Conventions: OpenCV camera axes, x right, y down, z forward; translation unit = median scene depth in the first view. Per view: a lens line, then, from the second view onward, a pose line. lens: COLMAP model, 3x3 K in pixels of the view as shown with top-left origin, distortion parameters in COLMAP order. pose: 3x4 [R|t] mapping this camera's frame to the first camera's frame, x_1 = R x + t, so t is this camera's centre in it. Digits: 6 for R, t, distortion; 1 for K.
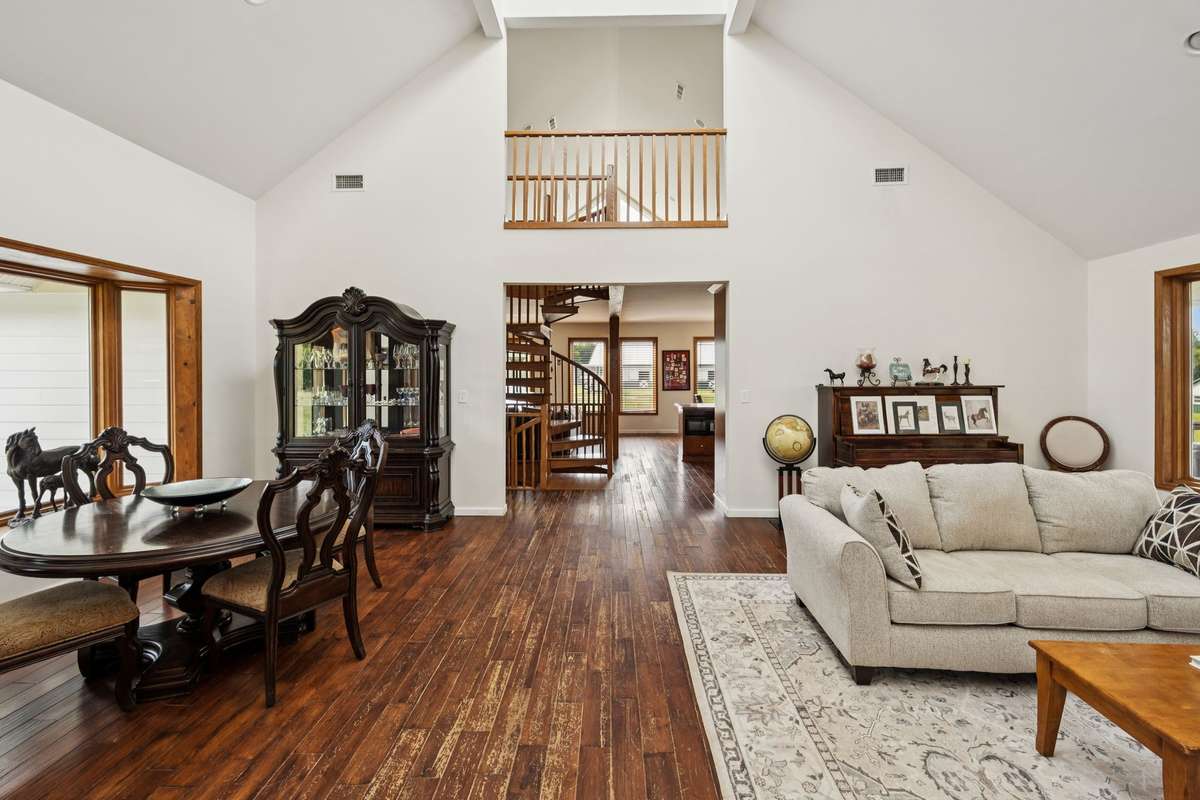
lens RADIAL K [[508.1, 0, 598.0], [0, 508.1, 375.3], [0, 0, 1]] dist [-0.002807, 0.000021]
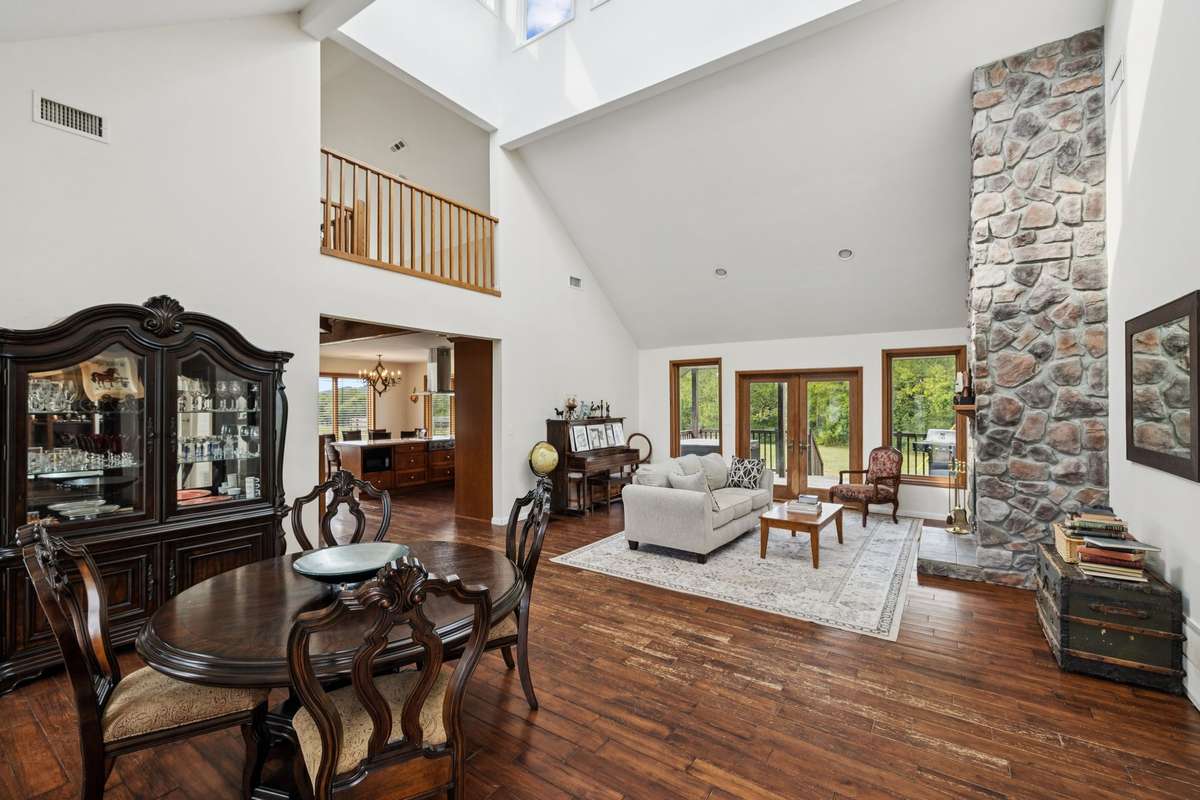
lens RADIAL K [[508.1, 0, 599.5], [0, 508.1, 401.3], [0, 0, 1]] dist [-0.002807, 0.000021]
pose [[0.540766, 0.005733, 0.841154, -0.745904], [0.006987, 0.999912, -0.011307, -0.015825], [-0.841144, 0.011991, 0.540678, 0.118812]]
